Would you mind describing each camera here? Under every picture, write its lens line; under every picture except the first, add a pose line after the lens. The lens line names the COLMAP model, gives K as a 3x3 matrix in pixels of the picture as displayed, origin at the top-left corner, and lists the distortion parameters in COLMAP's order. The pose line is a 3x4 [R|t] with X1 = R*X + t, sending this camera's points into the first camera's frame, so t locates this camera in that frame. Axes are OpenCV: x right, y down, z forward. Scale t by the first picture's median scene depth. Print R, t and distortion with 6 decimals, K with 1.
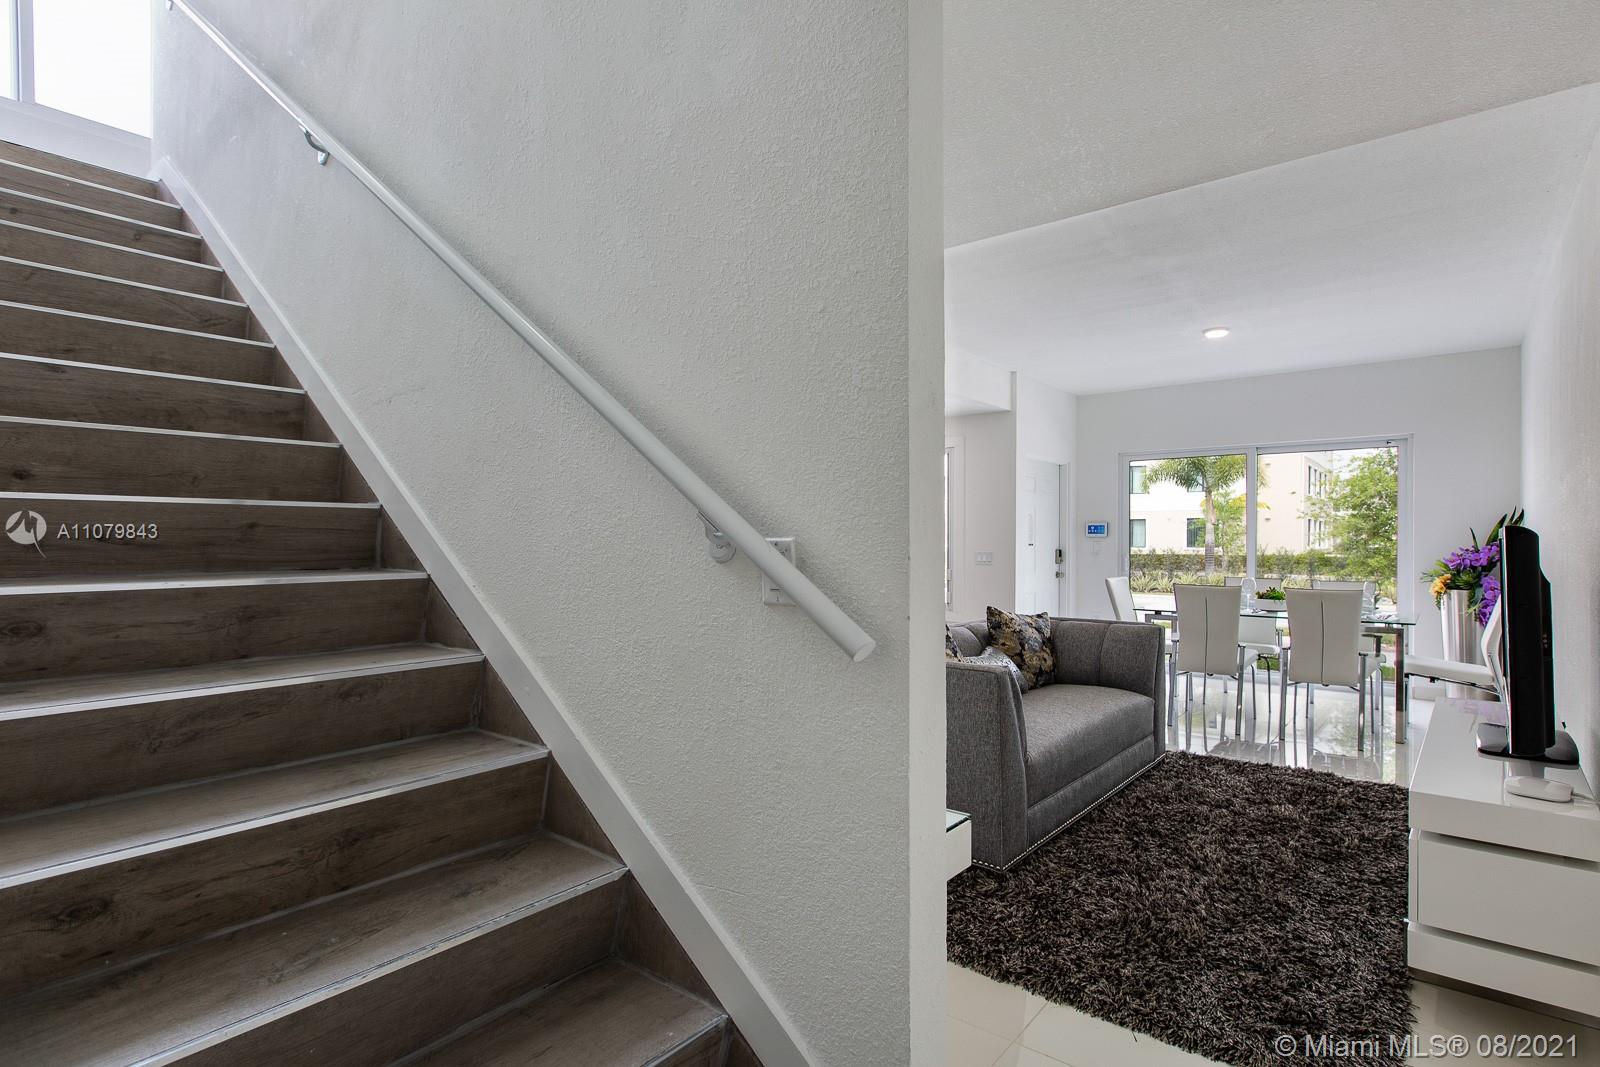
lens RADIAL K [[718.3, 0, 778.3], [0, 718.3, 538.4], [0, 0, 1]] dist [-0.000095, -0.003474]
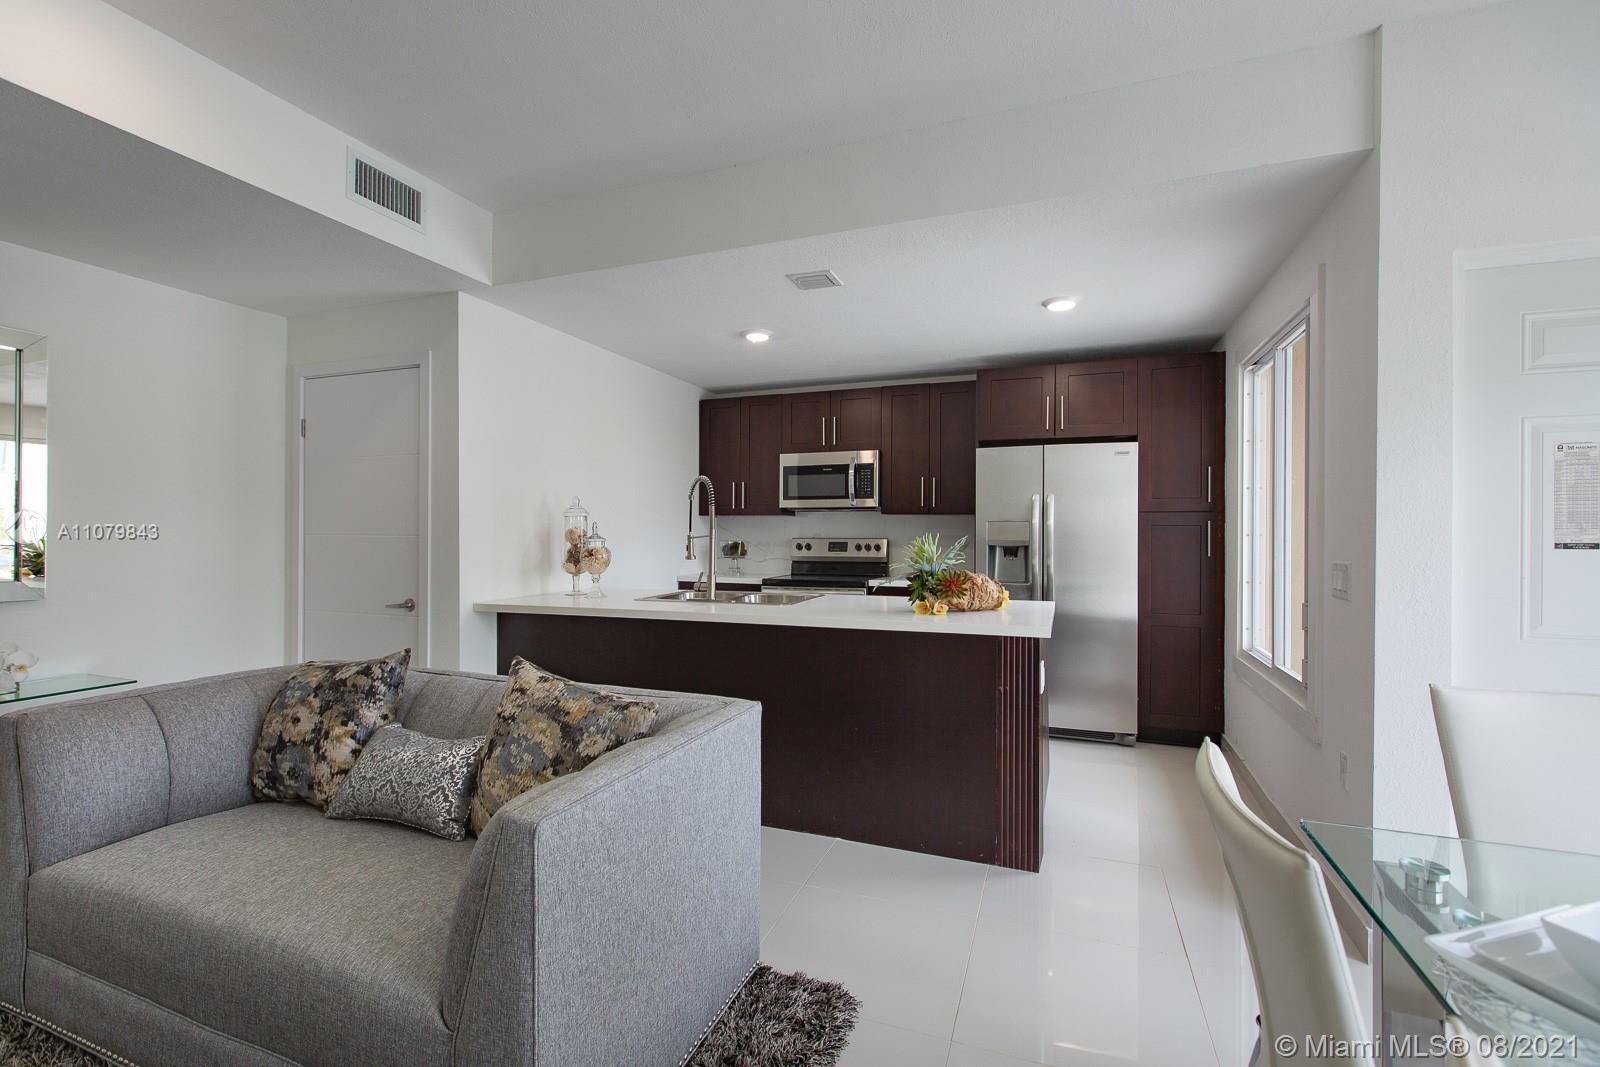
lens RADIAL K [[719.0, 0, 796.6], [0, 719.0, 530.9], [0, 0, 1]] dist [0.003902, 0.000077]
pose [[0.378062, -0.002670, -0.925776, 0.781845], [-0.001305, 0.999993, -0.003418, 0.003923], [0.925779, 0.002500, 0.378056, 0.906263]]
